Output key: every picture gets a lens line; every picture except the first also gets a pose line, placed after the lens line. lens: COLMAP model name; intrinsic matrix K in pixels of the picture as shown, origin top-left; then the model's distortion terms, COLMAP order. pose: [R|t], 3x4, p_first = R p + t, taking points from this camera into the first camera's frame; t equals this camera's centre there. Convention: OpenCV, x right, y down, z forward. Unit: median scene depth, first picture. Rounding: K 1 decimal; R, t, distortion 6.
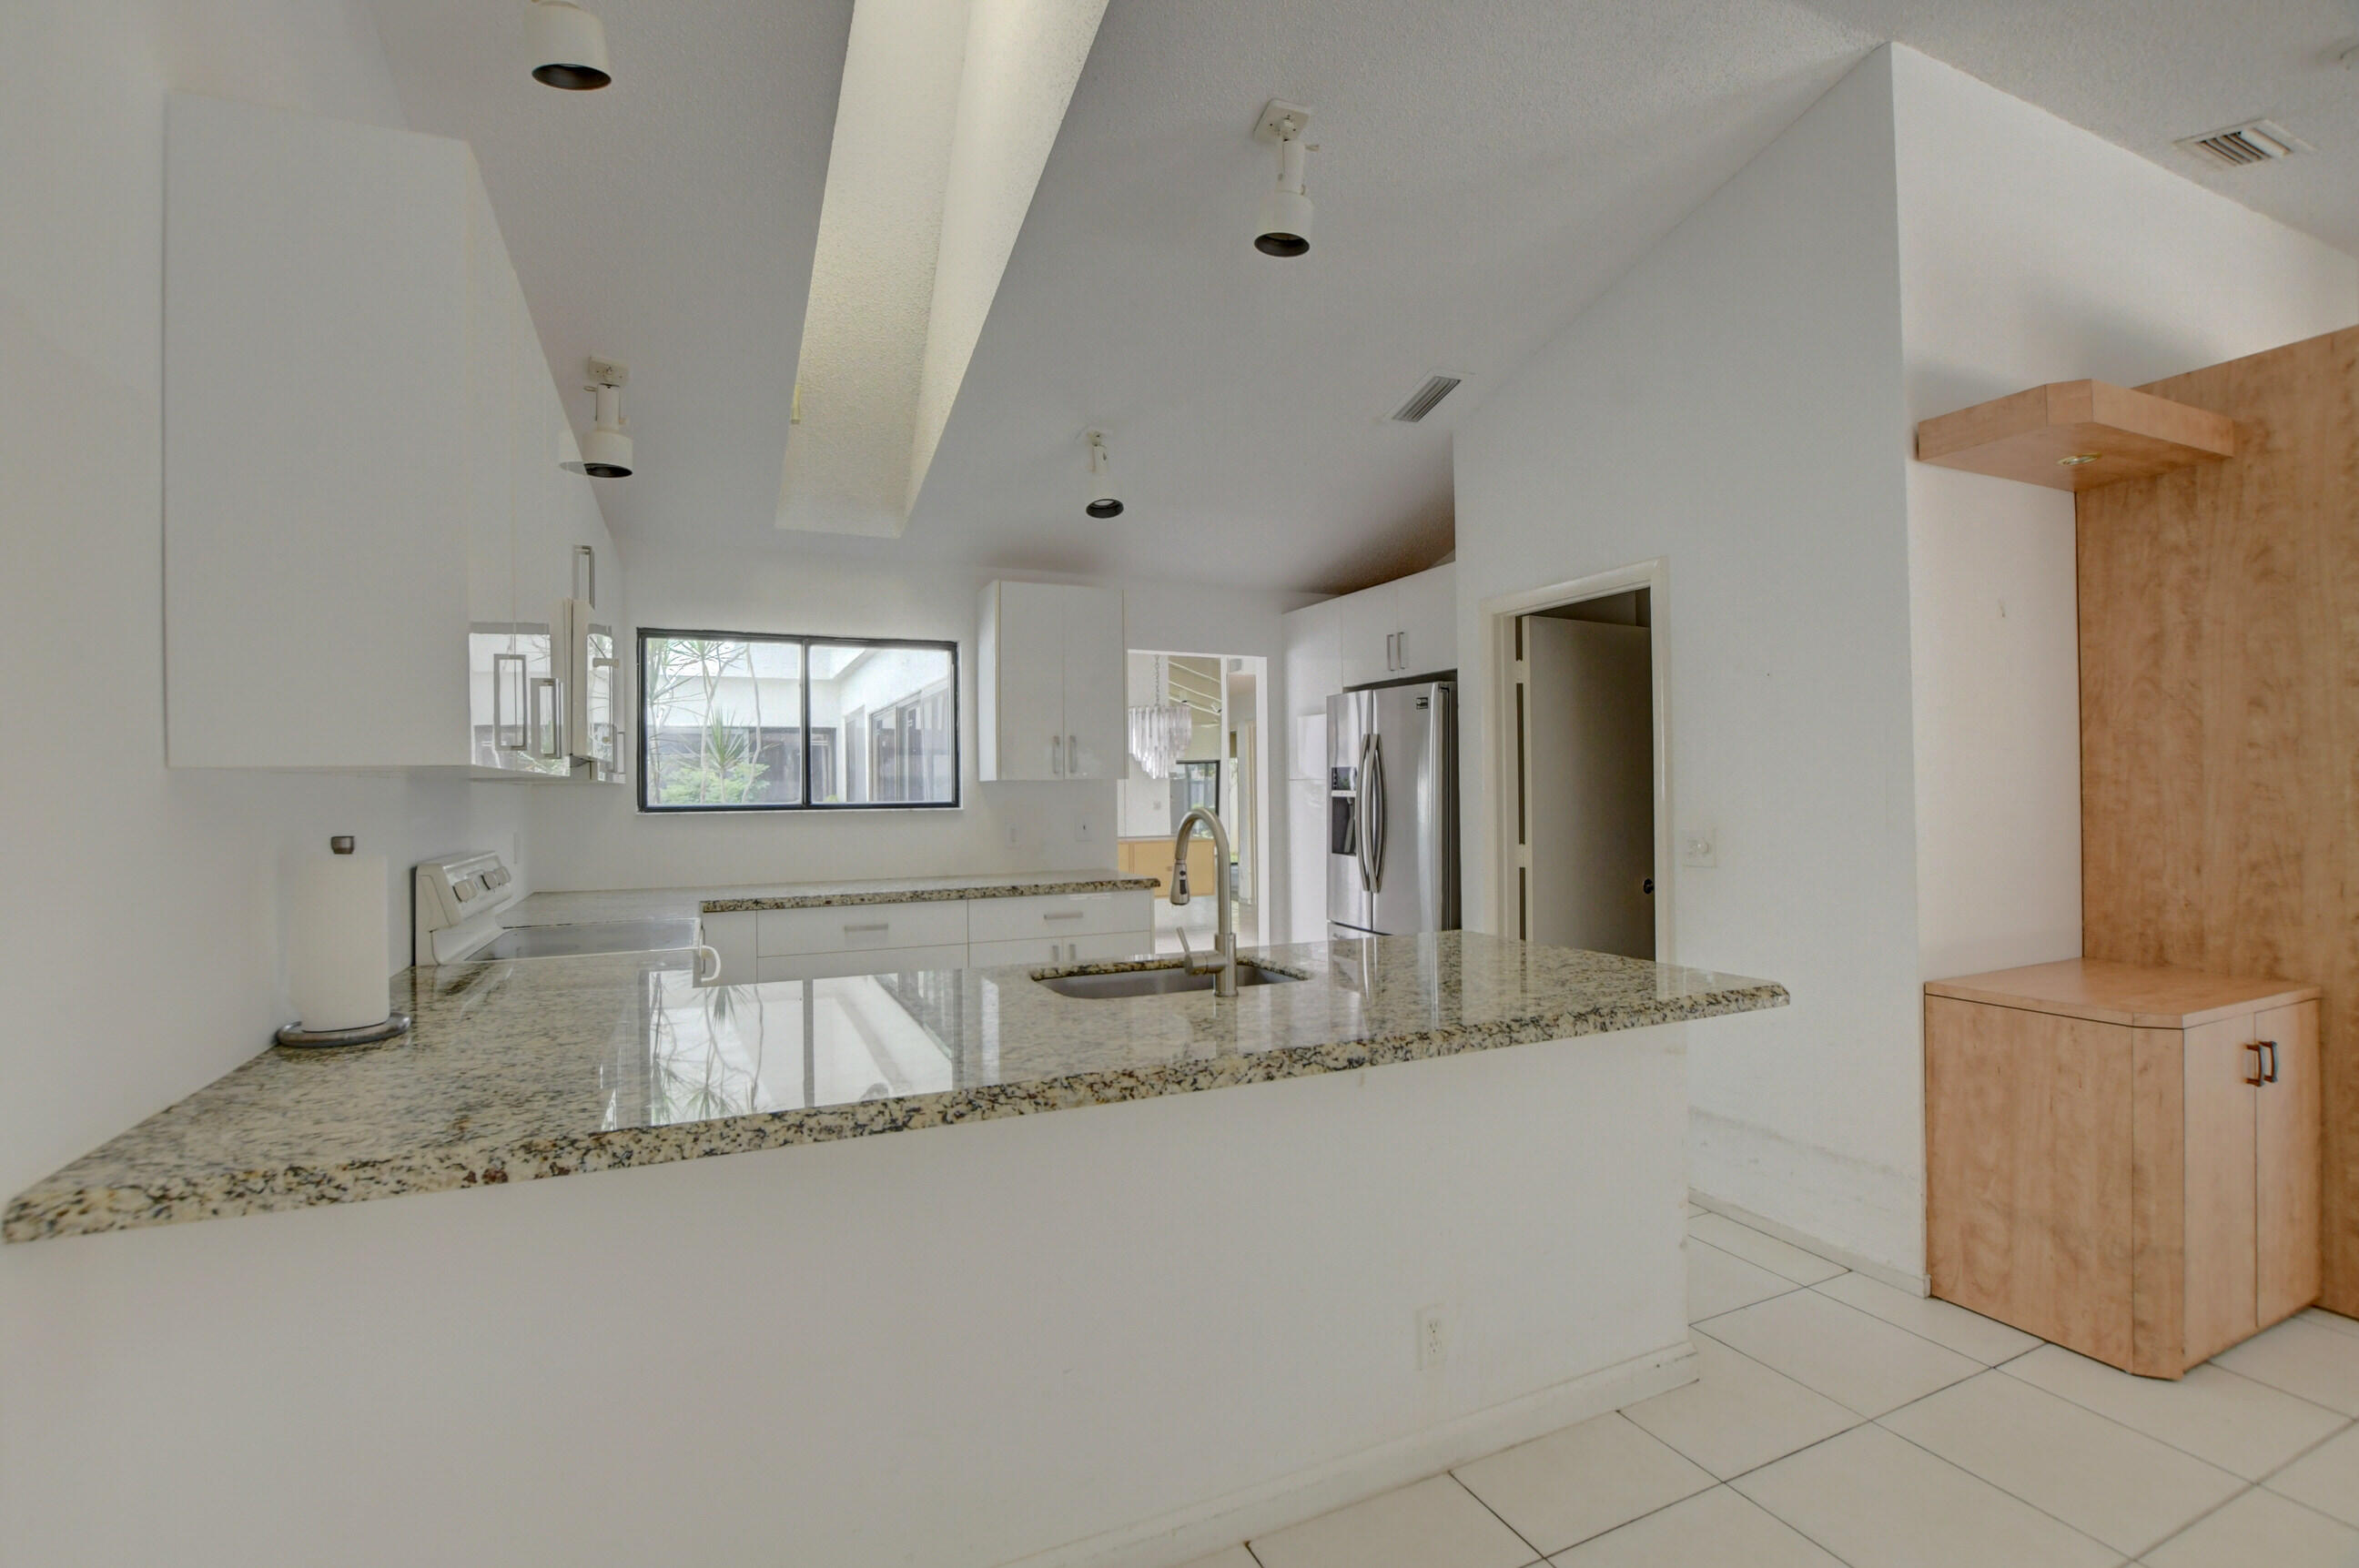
lens RADIAL K [[1036.1, 0, 1136.4], [0, 1036.1, 786.5], [0, 0, 1]] dist [-0.025774, 0.000621]
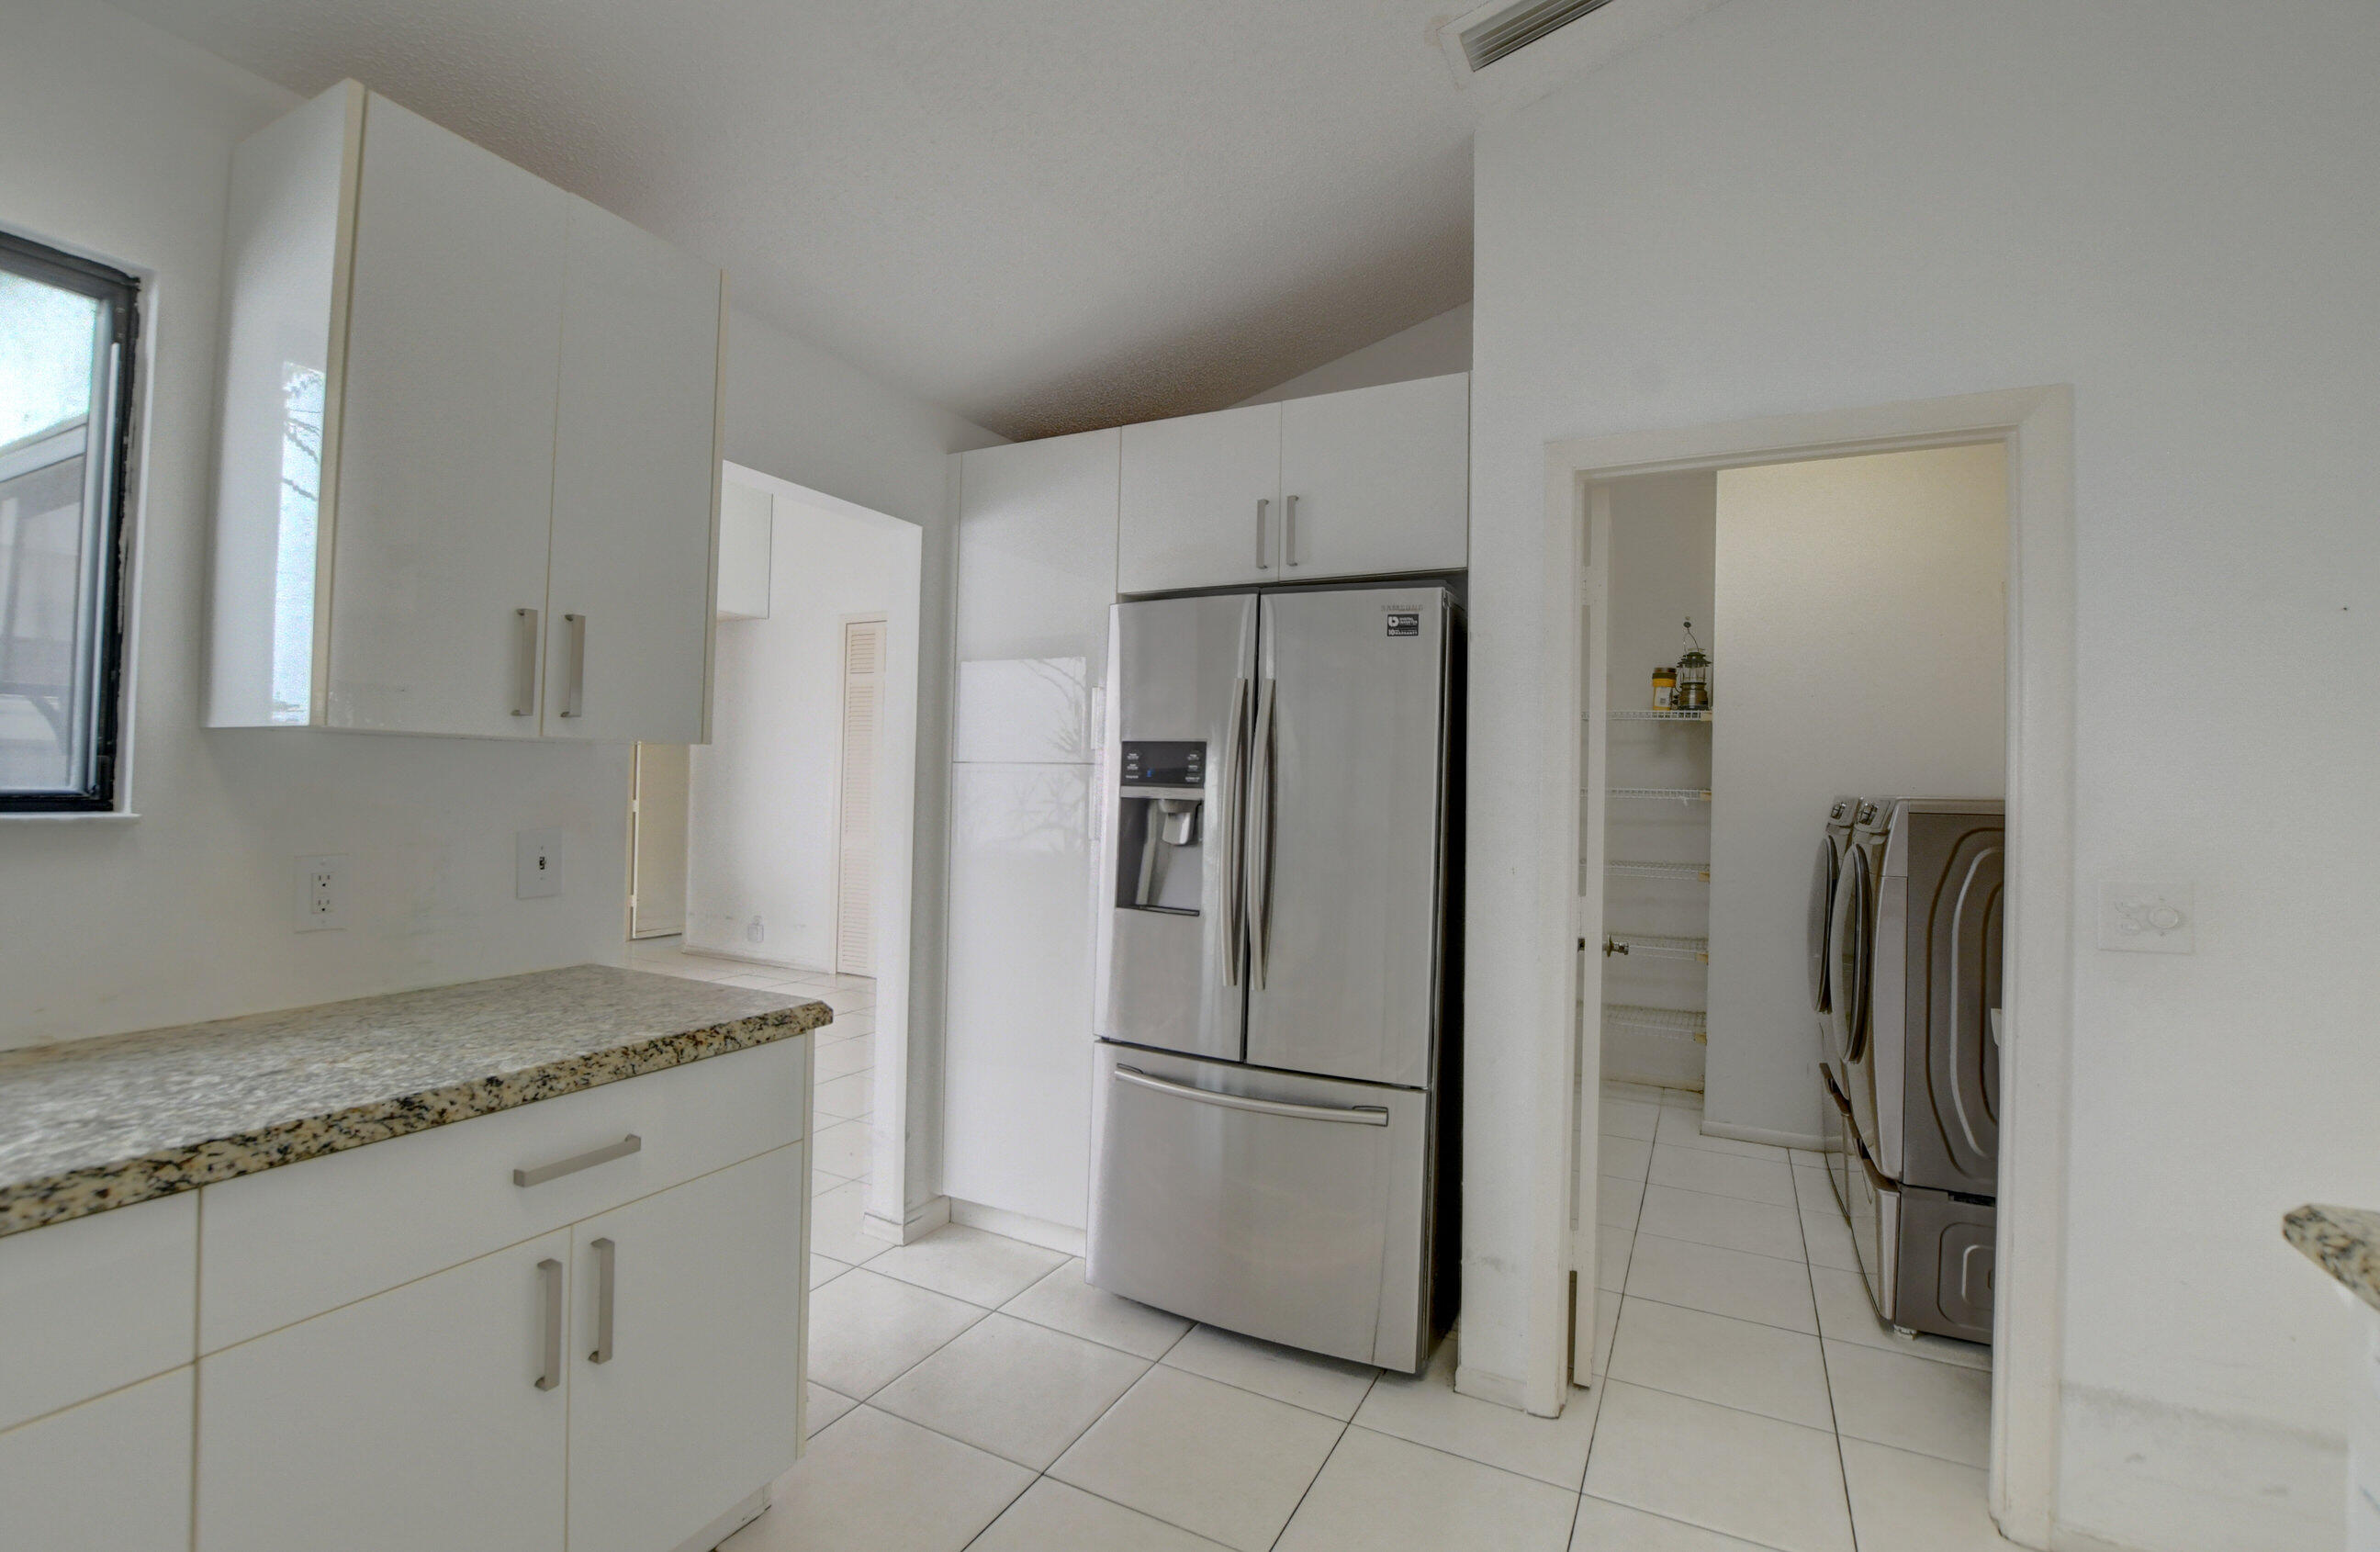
lens RADIAL K [[1059.8, 0, 1190.0], [0, 1059.8, 776.0], [0, 0, 1]] dist [-0.026134, 0.000222]
pose [[0.773969, 0.030908, 0.632469, -0.141192], [-0.028916, 0.999491, -0.013458, 0.005402], [-0.632563, -0.007872, 0.774469, 0.666918]]
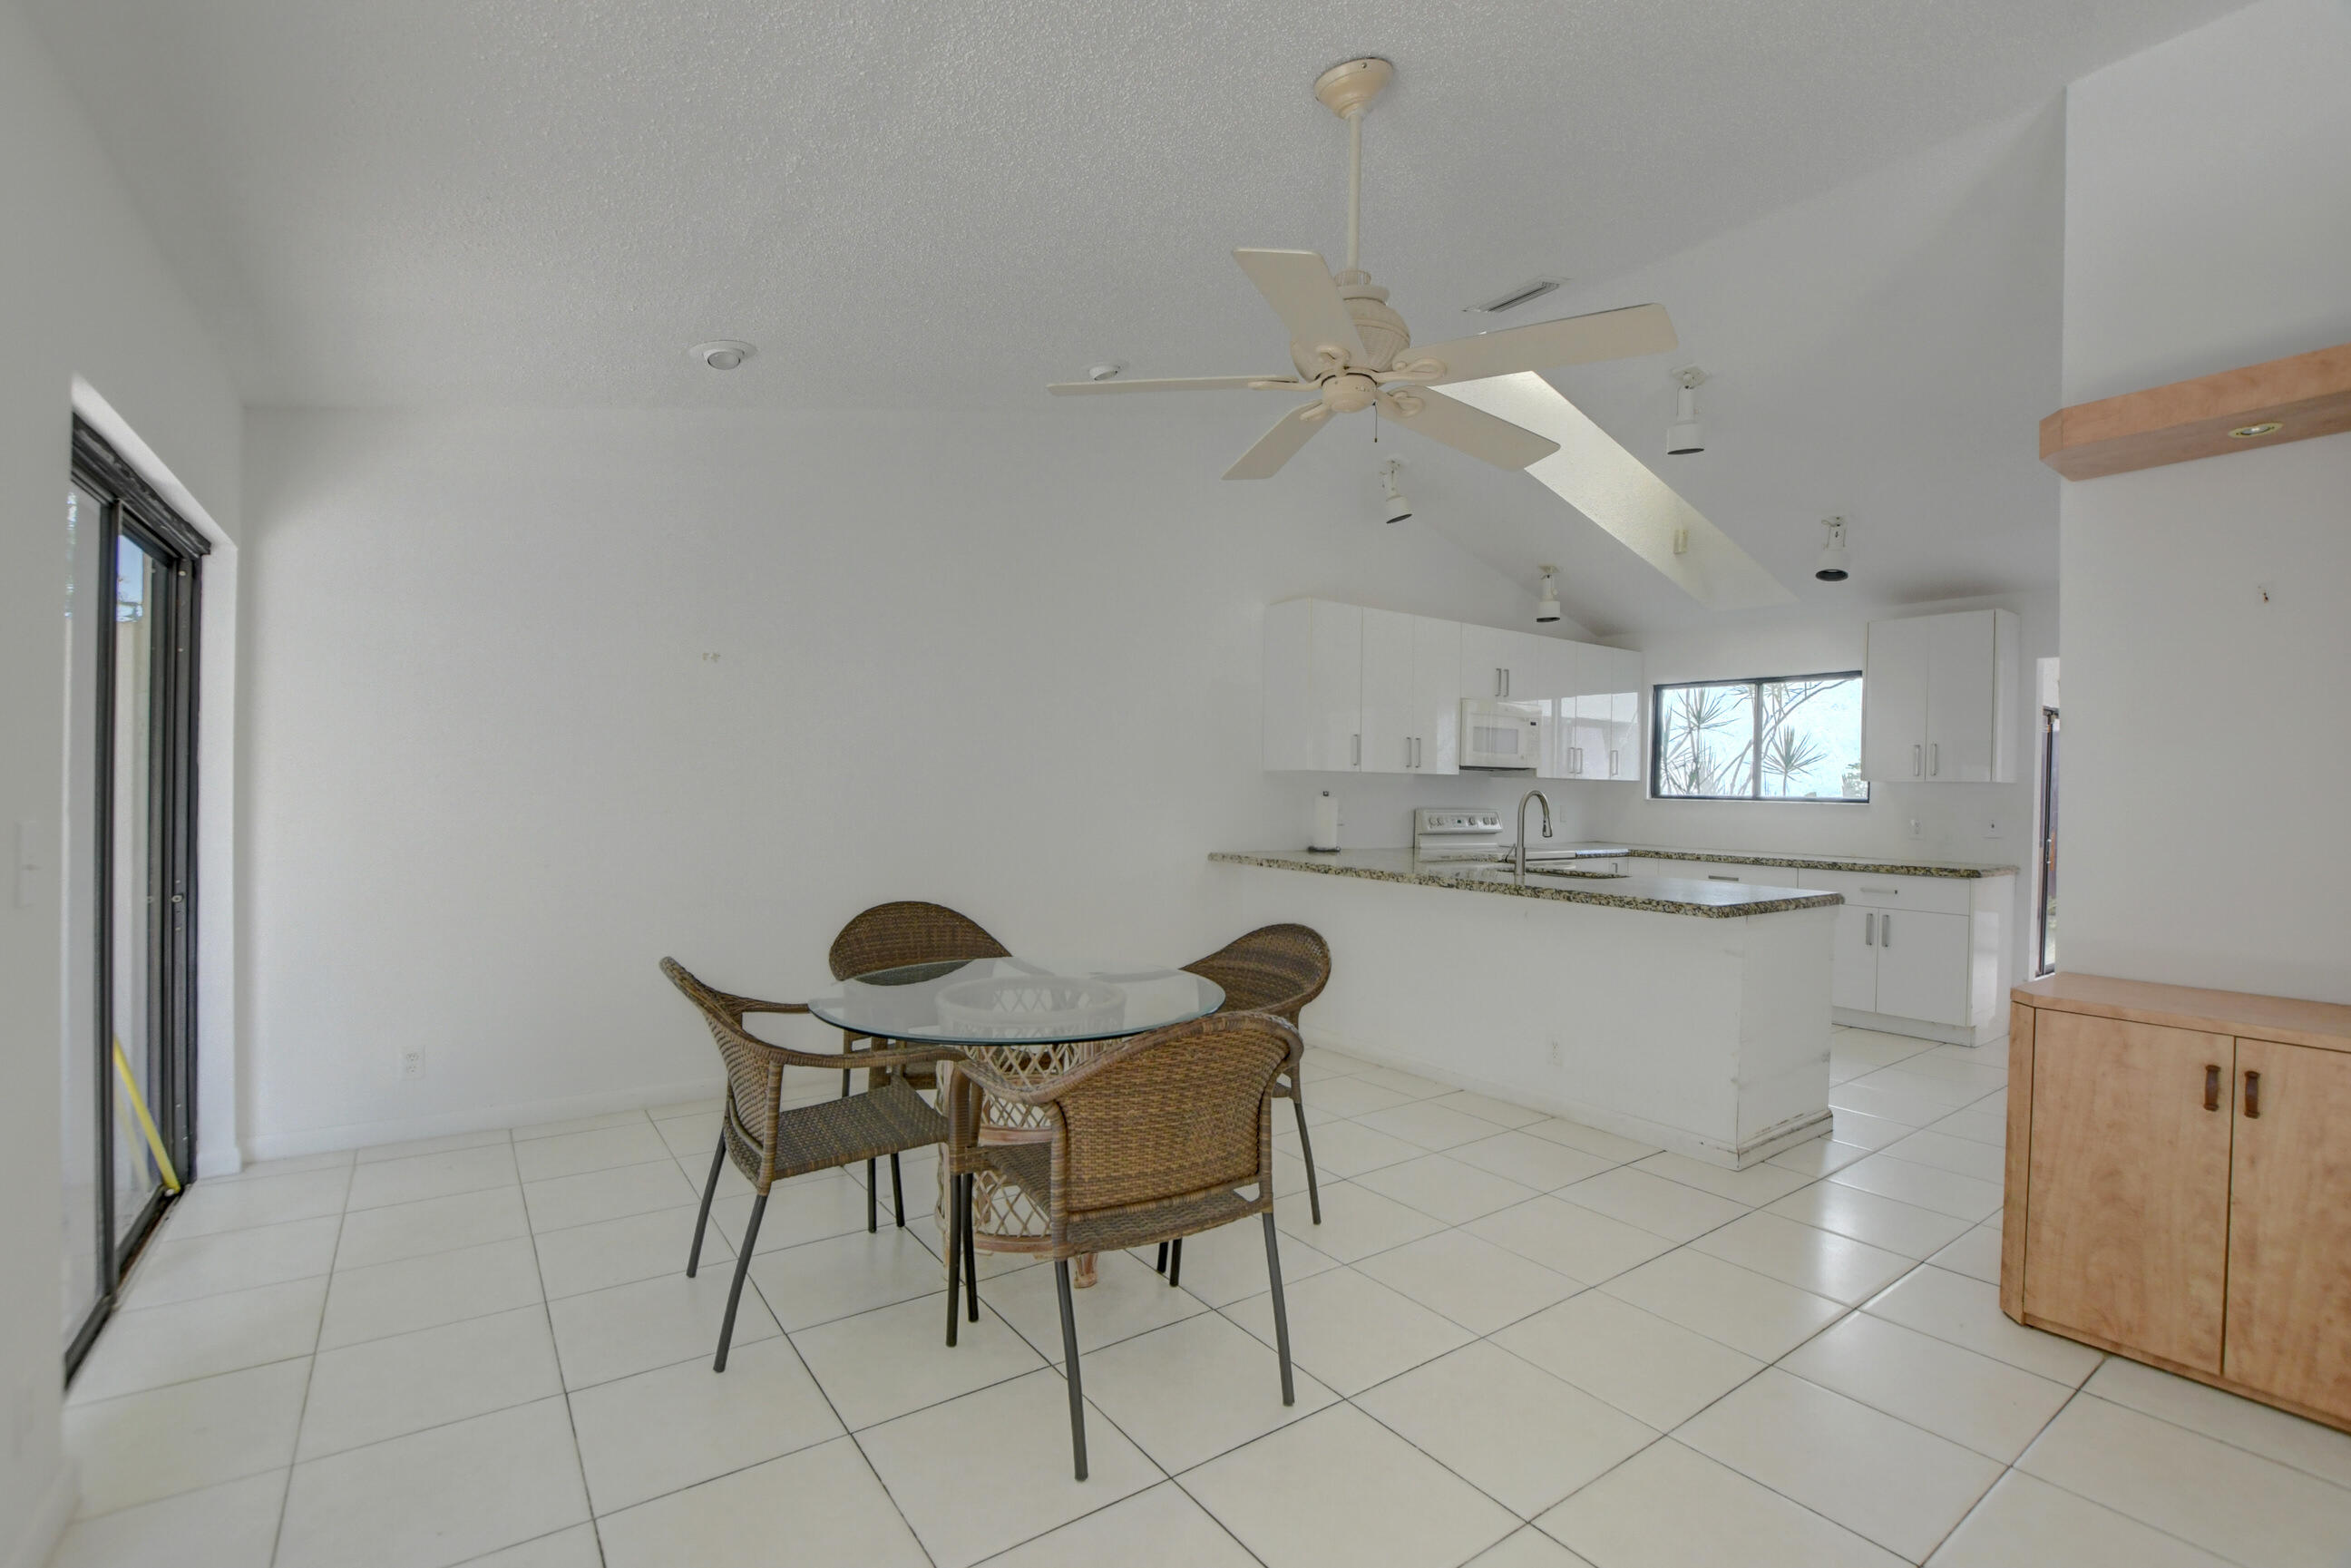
lens RADIAL K [[1030.6, 0, 1186.9], [0, 1030.6, 794.1], [0, 0, 1]] dist [-0.025648, 0.000009]
pose [[0.205525, 0.021929, -0.978406, 1.000905], [-0.017543, 0.999671, 0.018720, 0.001122], [0.978495, 0.013316, 0.205842, -0.059703]]
